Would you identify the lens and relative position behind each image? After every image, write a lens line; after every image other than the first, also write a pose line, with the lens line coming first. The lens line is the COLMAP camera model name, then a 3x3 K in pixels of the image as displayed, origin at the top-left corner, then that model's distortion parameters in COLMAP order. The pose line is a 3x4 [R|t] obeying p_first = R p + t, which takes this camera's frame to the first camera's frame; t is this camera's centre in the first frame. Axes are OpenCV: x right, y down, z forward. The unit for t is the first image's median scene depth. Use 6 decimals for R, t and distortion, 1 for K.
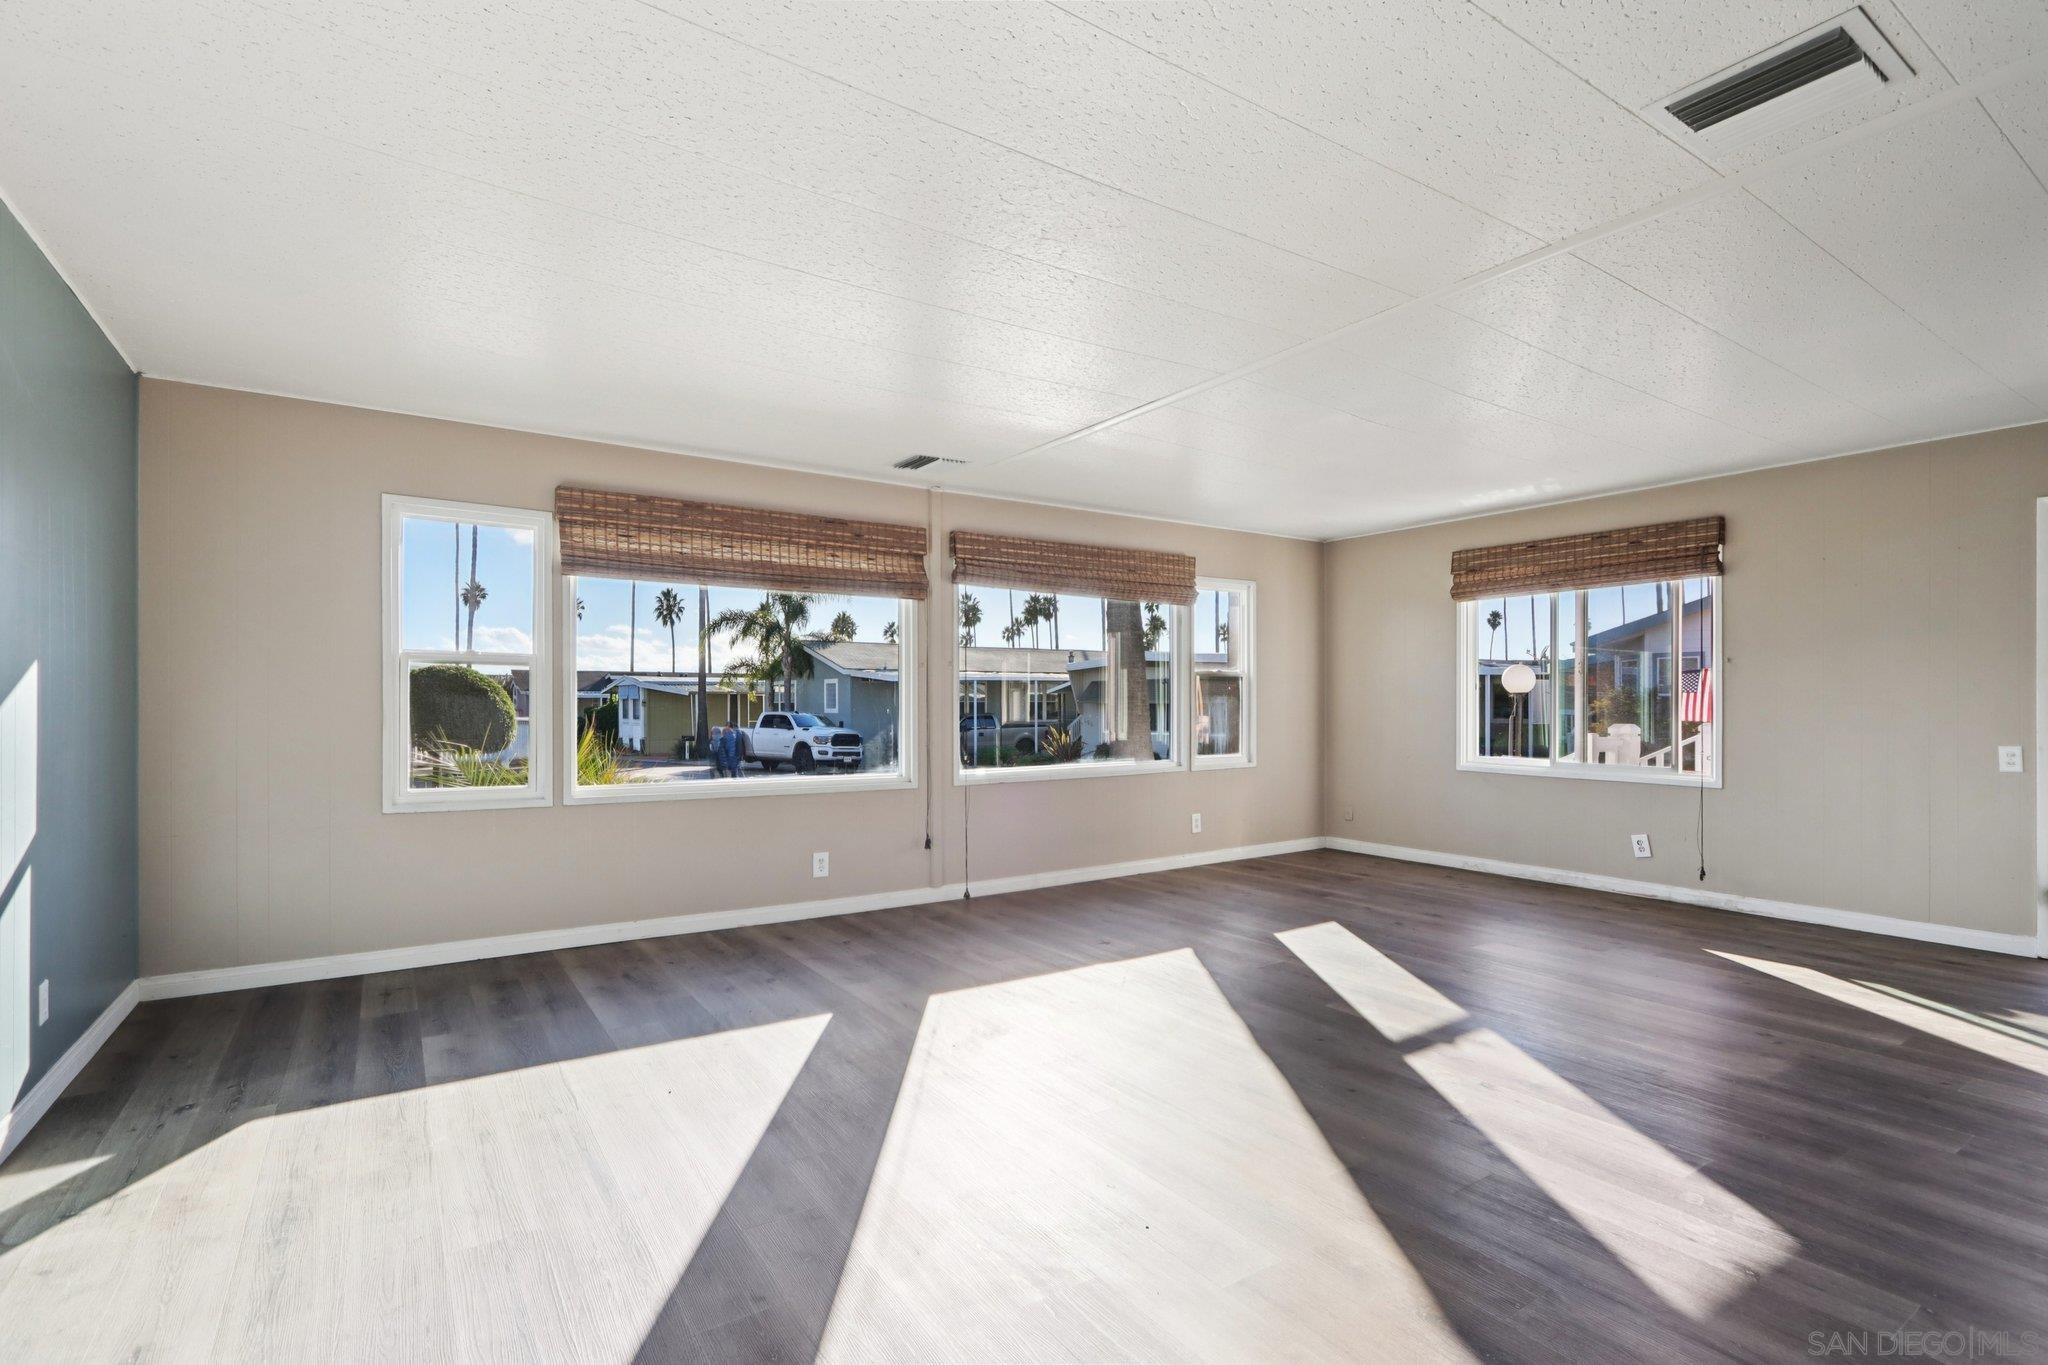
lens RADIAL K [[956.5, 0, 1017.1], [0, 956.5, 698.9], [0, 0, 1]] dist [-0.008818, 0.001068]
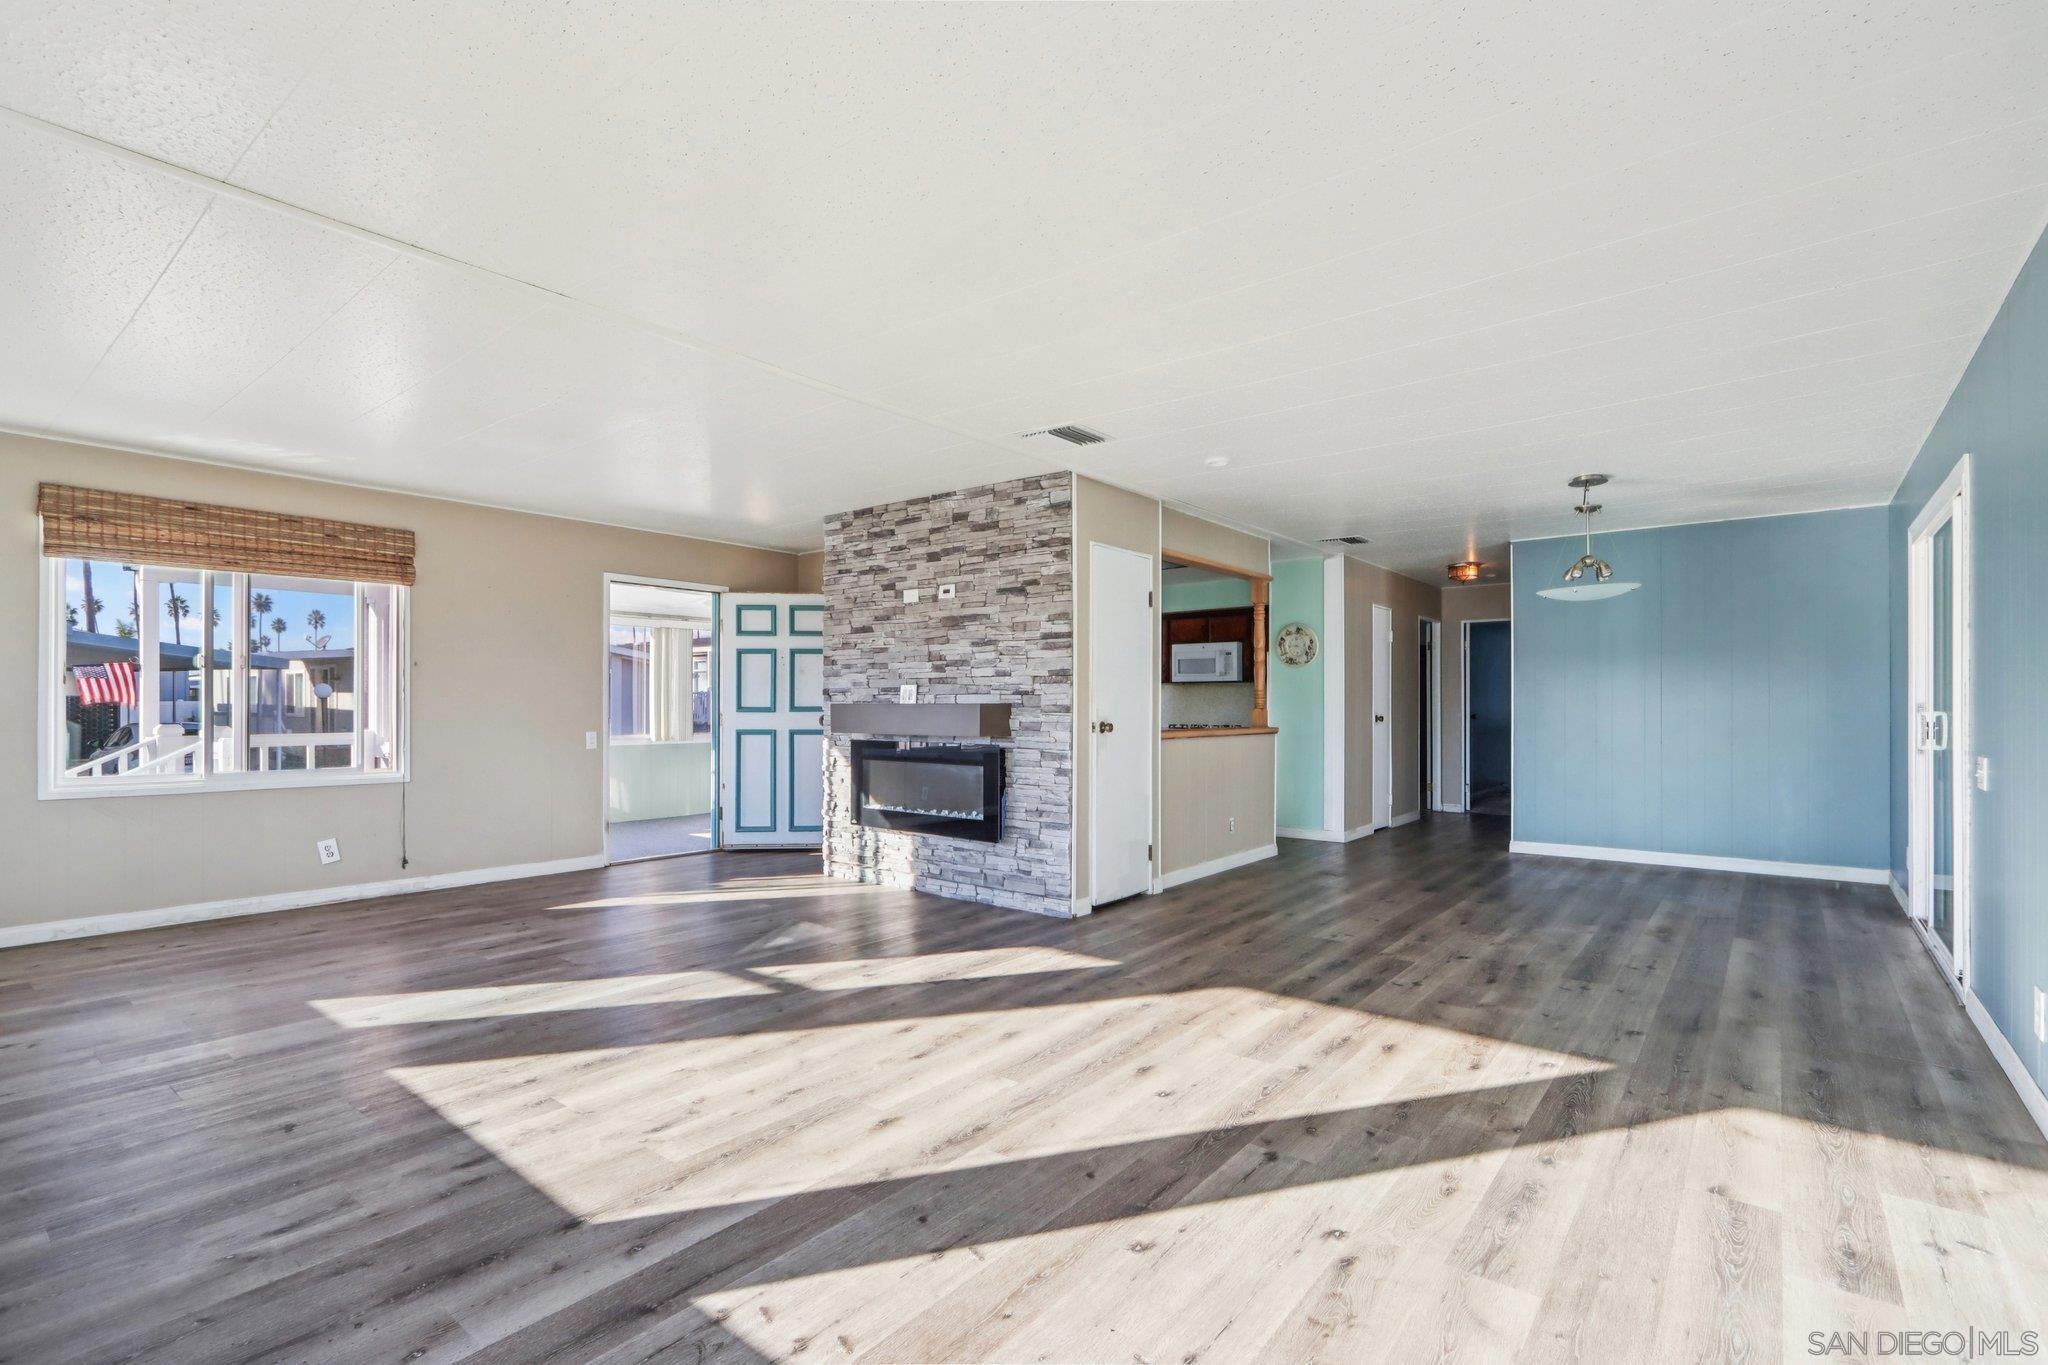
lens RADIAL K [[956.5, 0, 1014.4], [0, 956.5, 698.7], [0, 0, 1]] dist [-0.008818, 0.001068]
pose [[-0.302021, 0.005334, 0.953286, -0.473762], [-0.006464, 0.999950, -0.007643, 0.002786], [-0.953279, -0.008470, -0.301971, 0.630092]]
